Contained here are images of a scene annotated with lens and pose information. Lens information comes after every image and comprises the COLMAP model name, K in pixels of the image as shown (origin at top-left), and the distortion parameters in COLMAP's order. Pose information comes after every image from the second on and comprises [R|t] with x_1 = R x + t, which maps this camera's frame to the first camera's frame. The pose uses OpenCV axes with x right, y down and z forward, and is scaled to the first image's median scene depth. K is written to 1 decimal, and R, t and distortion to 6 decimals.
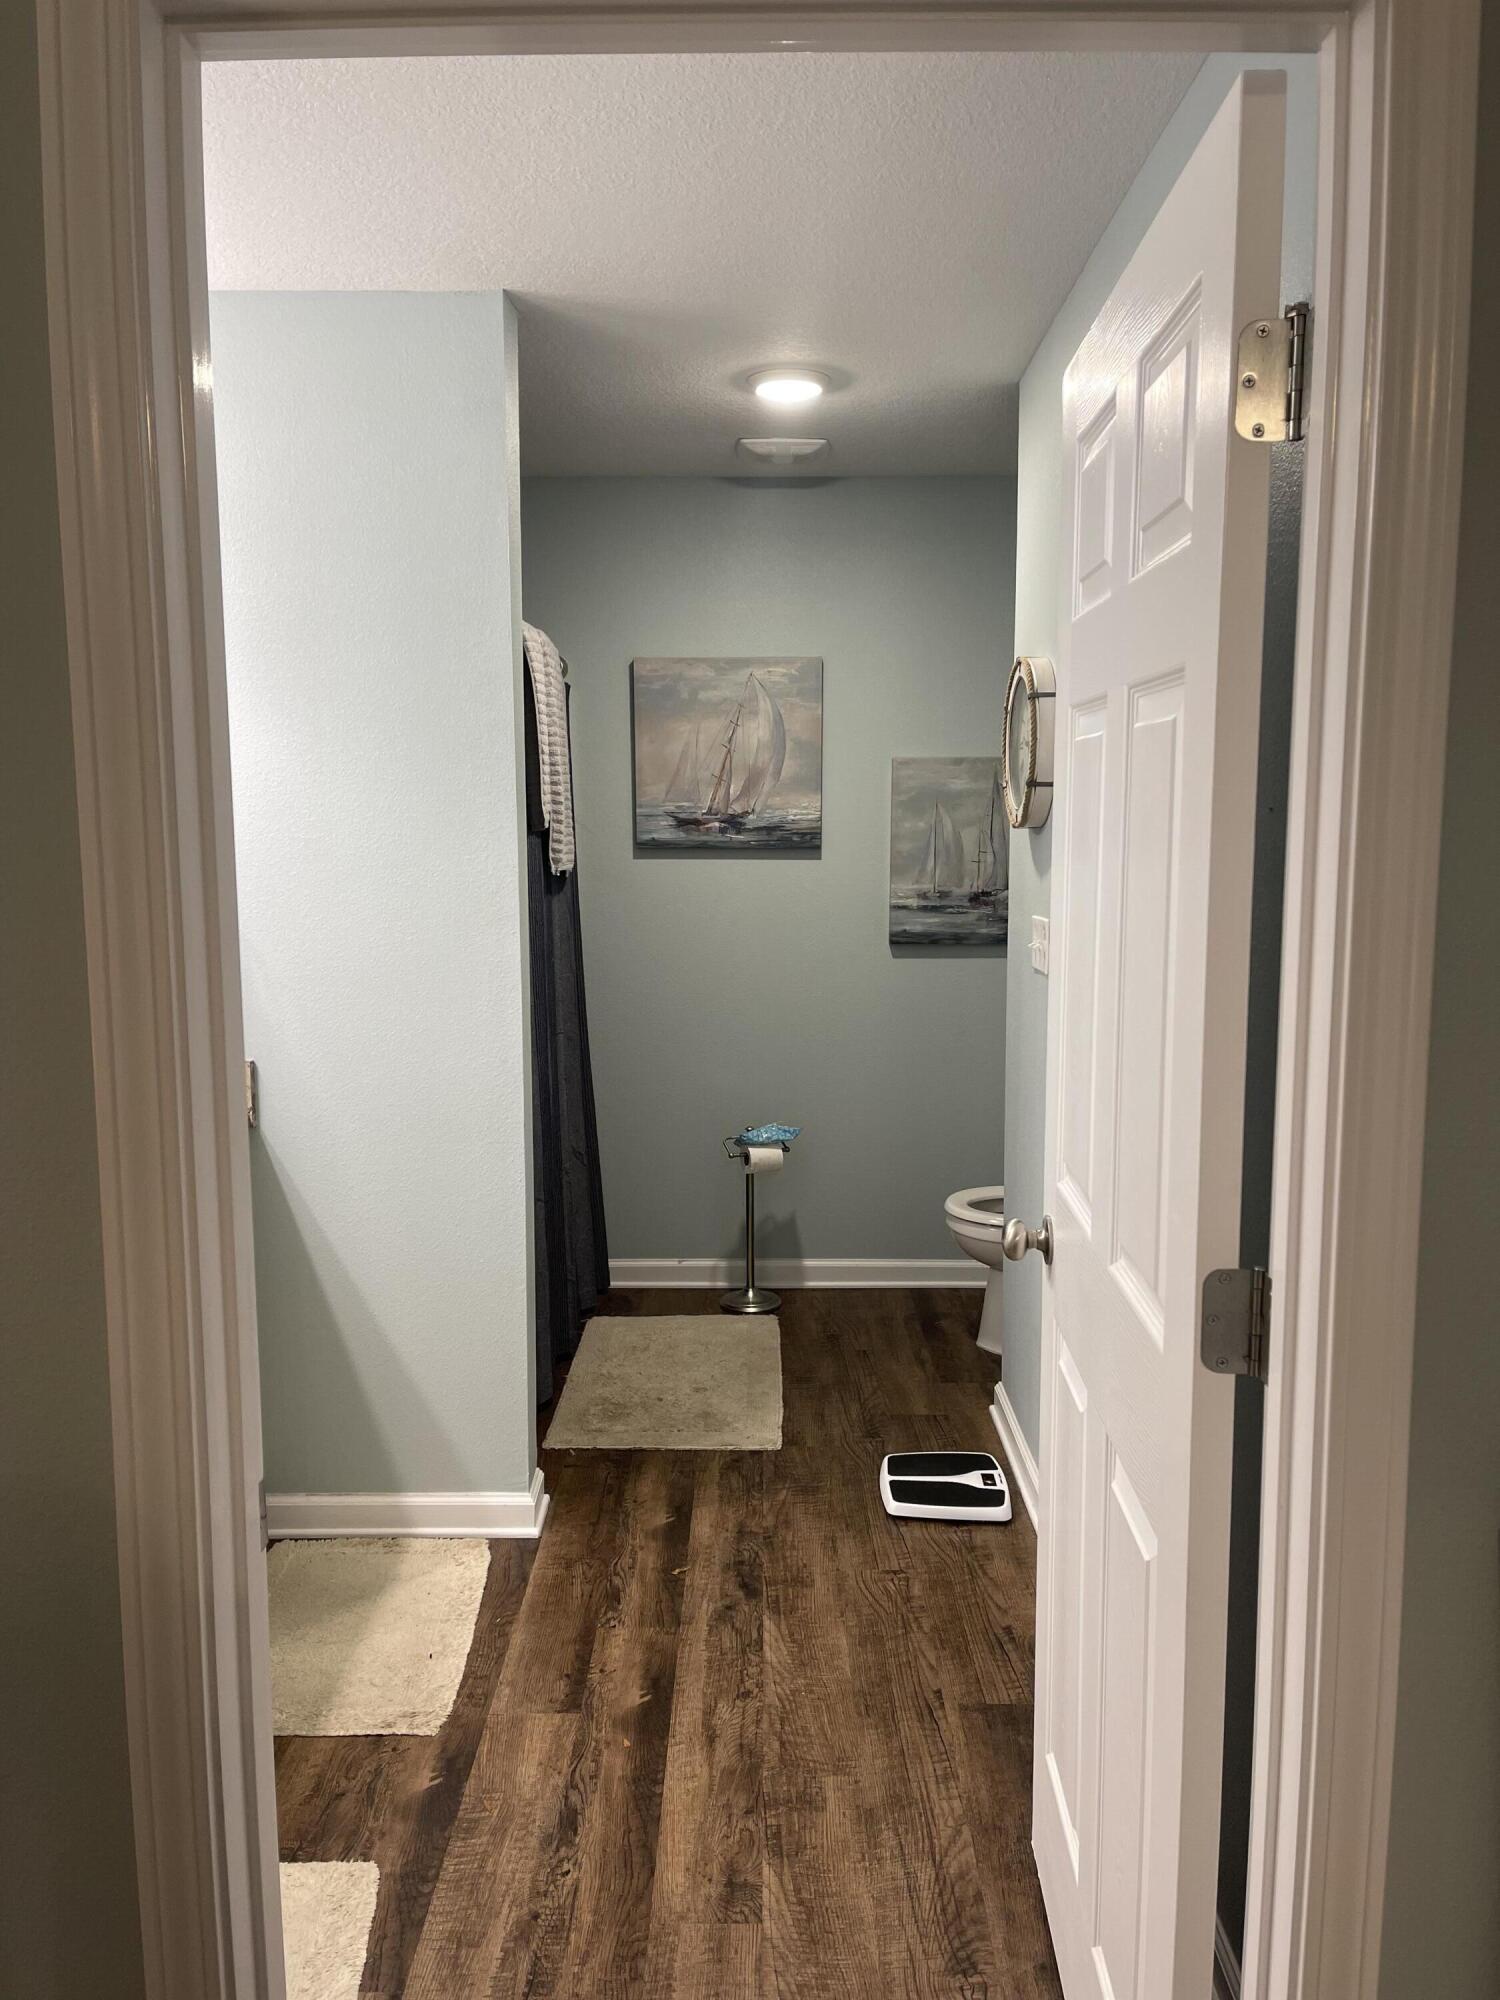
lens RADIAL K [[1536.7, 0, 745.2], [0, 1536.7, 1002.3], [0, 0, 1]] dist [0.063653, -0.012983]
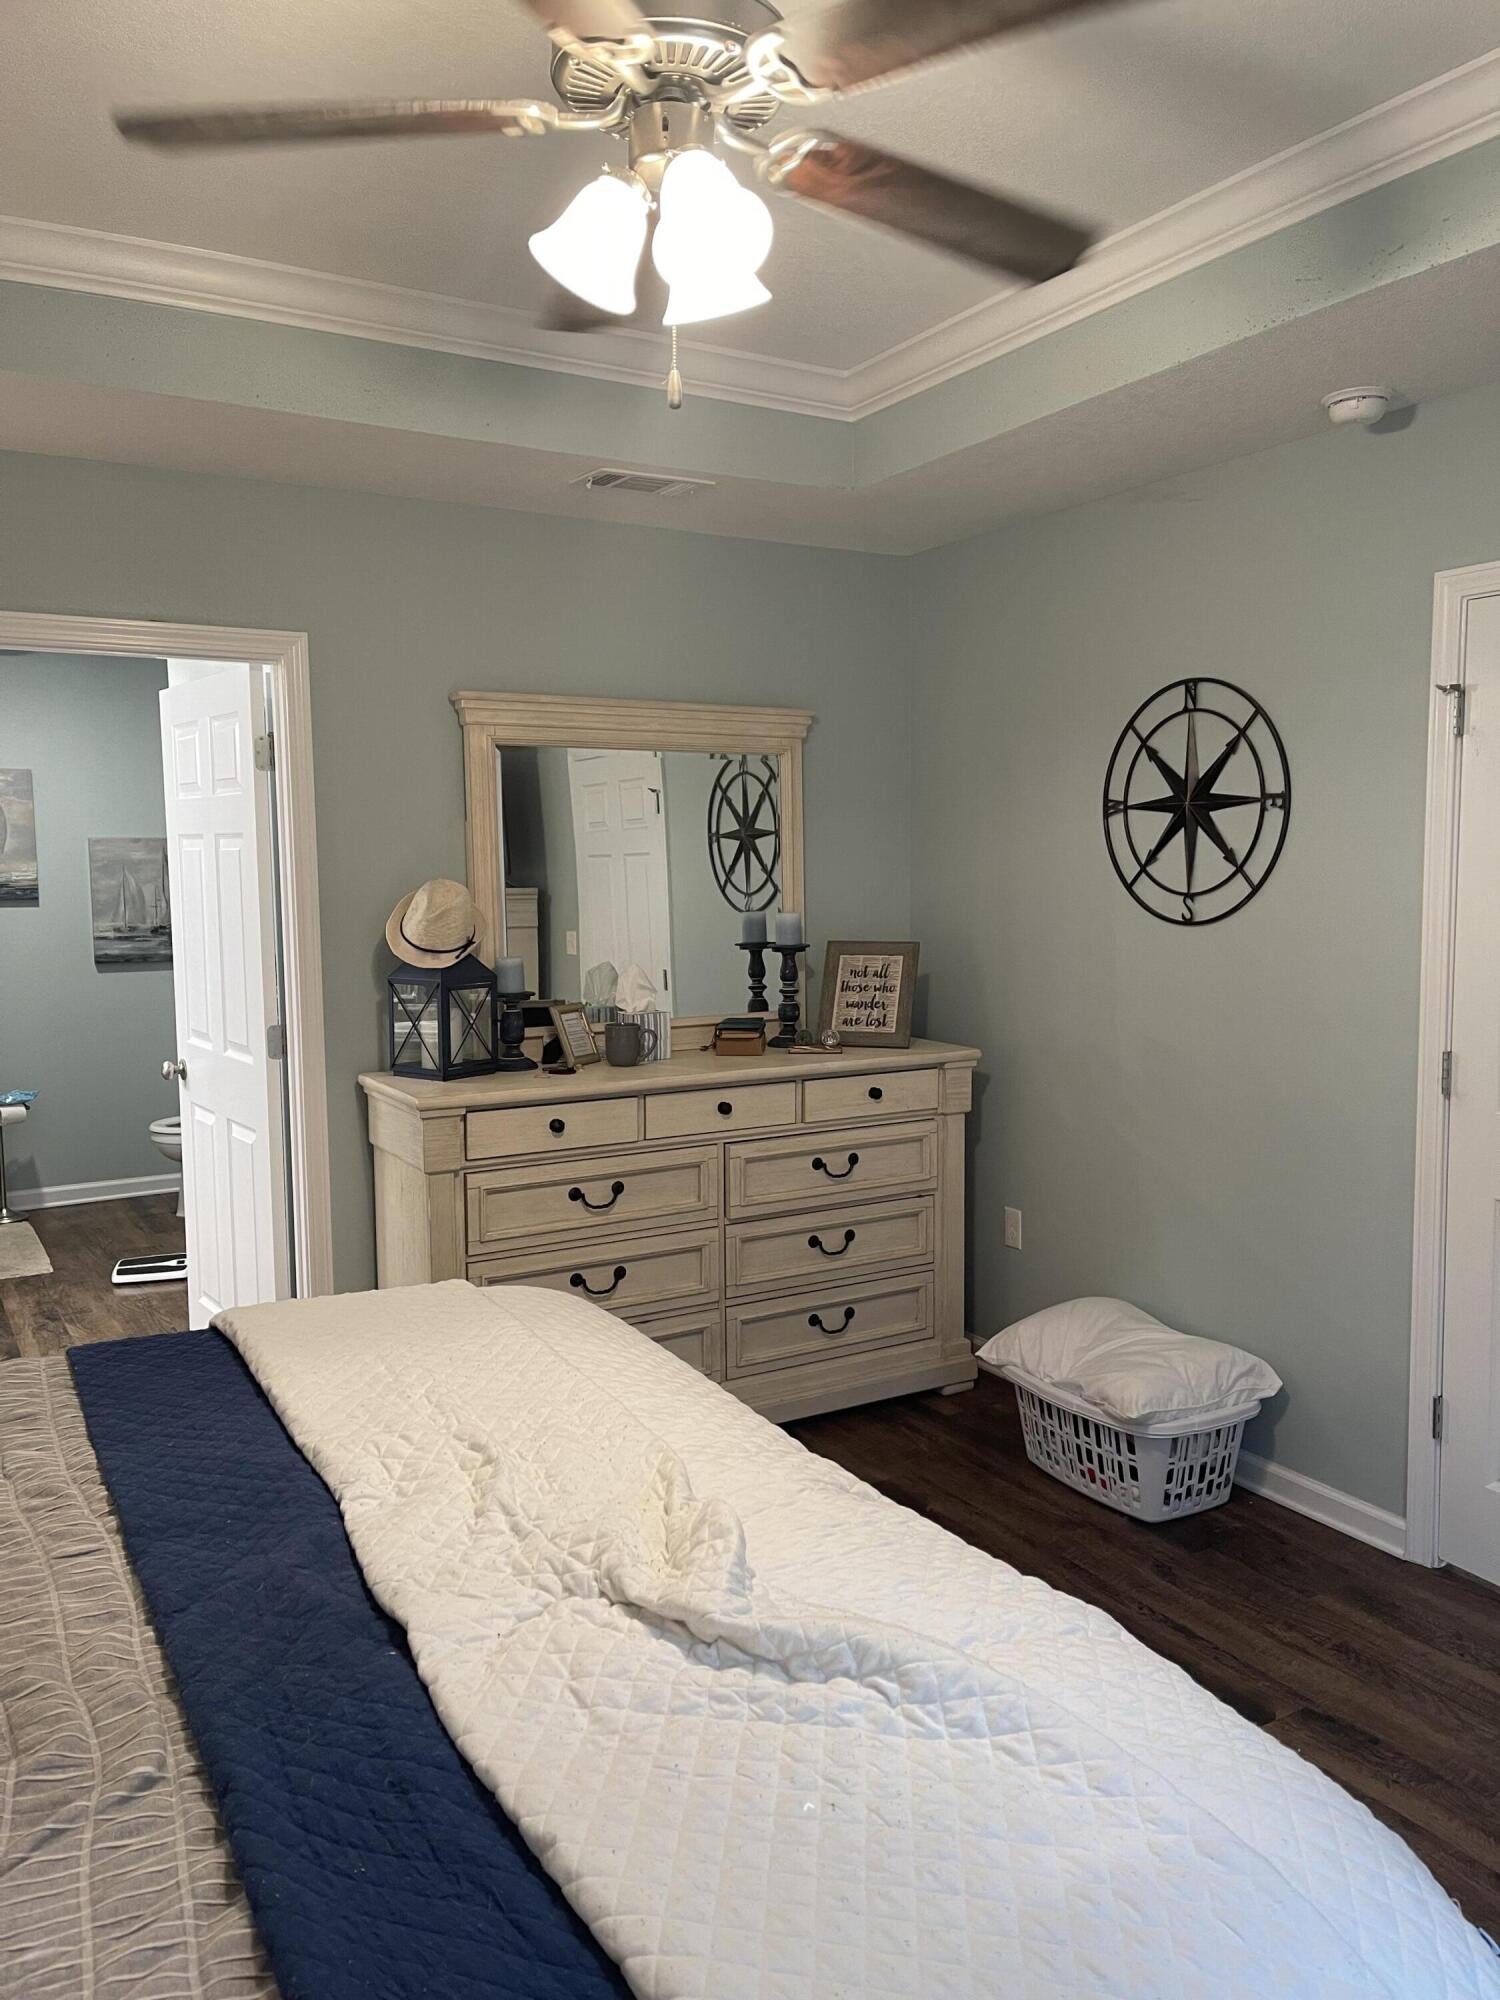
lens RADIAL K [[1536.7, 0, 746.0], [0, 1536.7, 1005.6], [0, 0, 1]] dist [0.063653, -0.012983]
pose [[0.862063, -0.056530, 0.503639, -0.121237], [0.071529, 0.997383, -0.010486, 0.062982], [-0.501728, 0.045064, 0.863851, -0.600394]]
